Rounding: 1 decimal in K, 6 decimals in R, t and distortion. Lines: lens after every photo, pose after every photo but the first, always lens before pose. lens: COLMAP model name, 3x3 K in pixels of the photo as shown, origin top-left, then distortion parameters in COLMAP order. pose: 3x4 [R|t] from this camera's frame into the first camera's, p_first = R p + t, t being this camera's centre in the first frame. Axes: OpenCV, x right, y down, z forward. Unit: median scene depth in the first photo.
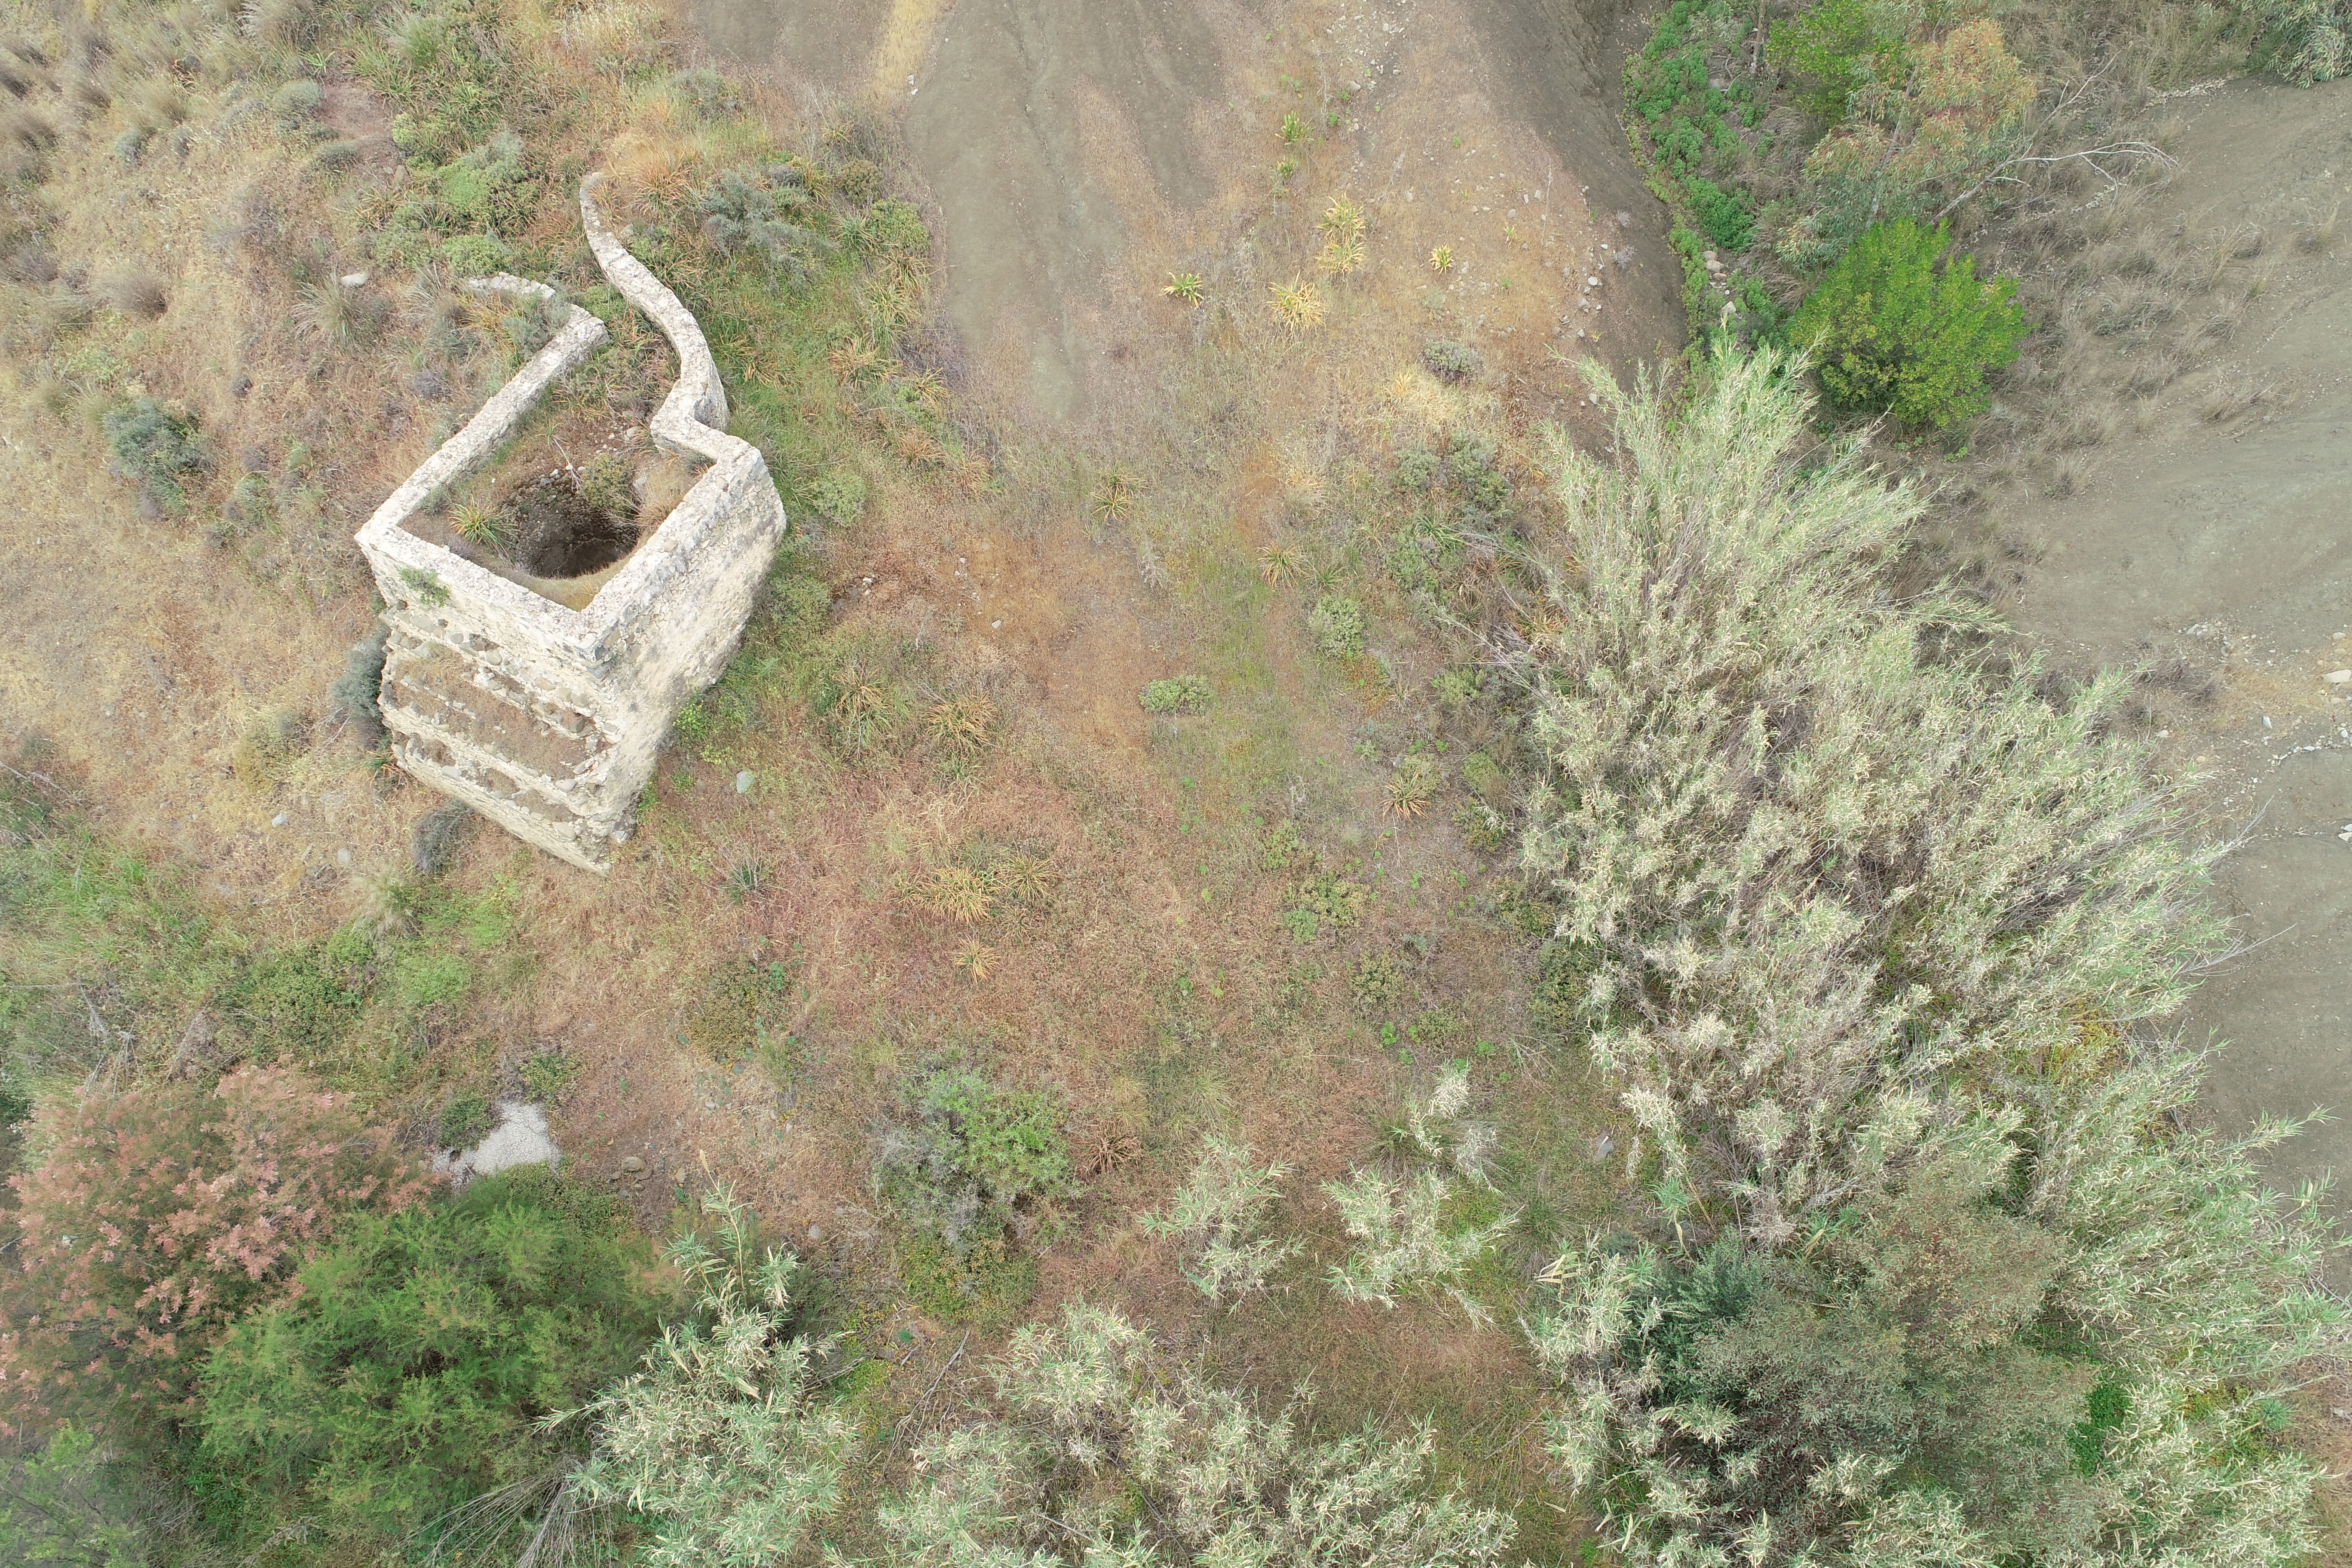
lens RADIAL K [[1572.2, 0, 1175.4], [0, 1572.2, 790.5], [0, 0, 1]] dist [-0.001477, -0.000297]
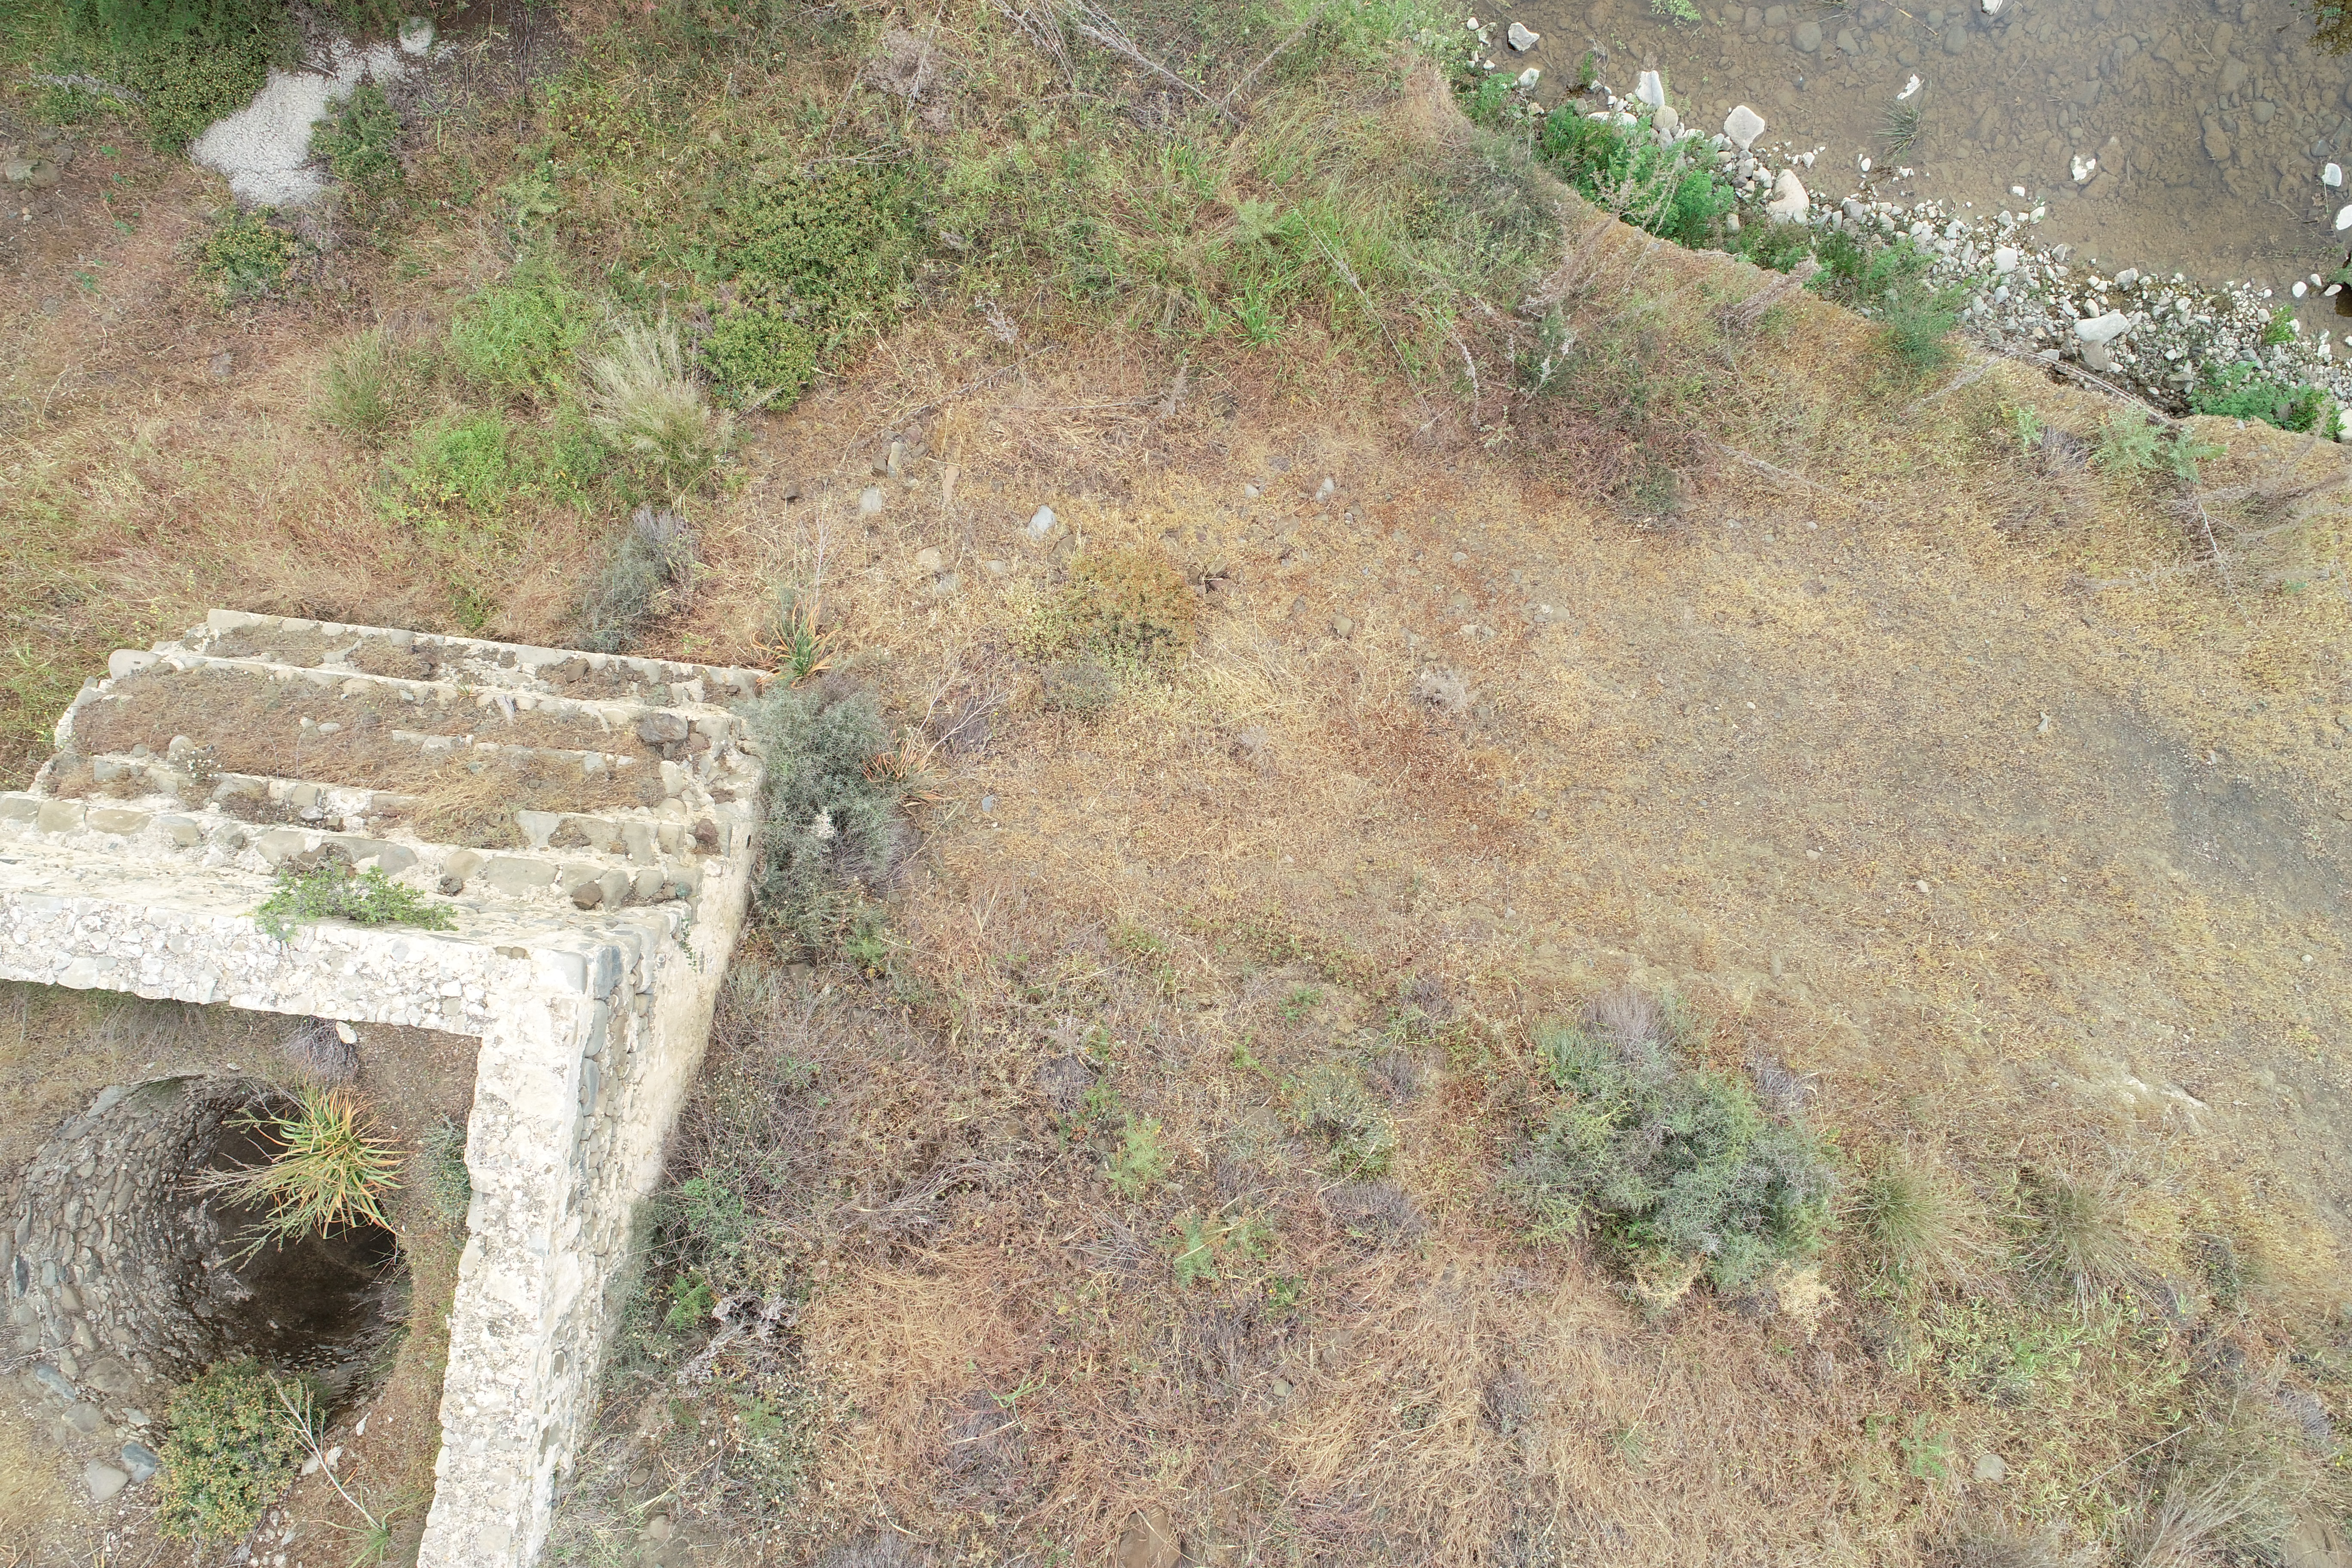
lens RADIAL K [[1572.2, 0, 1172.6], [0, 1572.2, 787.3], [0, 0, 1]] dist [-0.001477, -0.000297]
pose [[-0.935137, 0.354252, -0.004913, -0.603508], [-0.309245, -0.809407, 0.499227, -0.313657], [0.172875, 0.468365, 0.866457, 0.656094]]
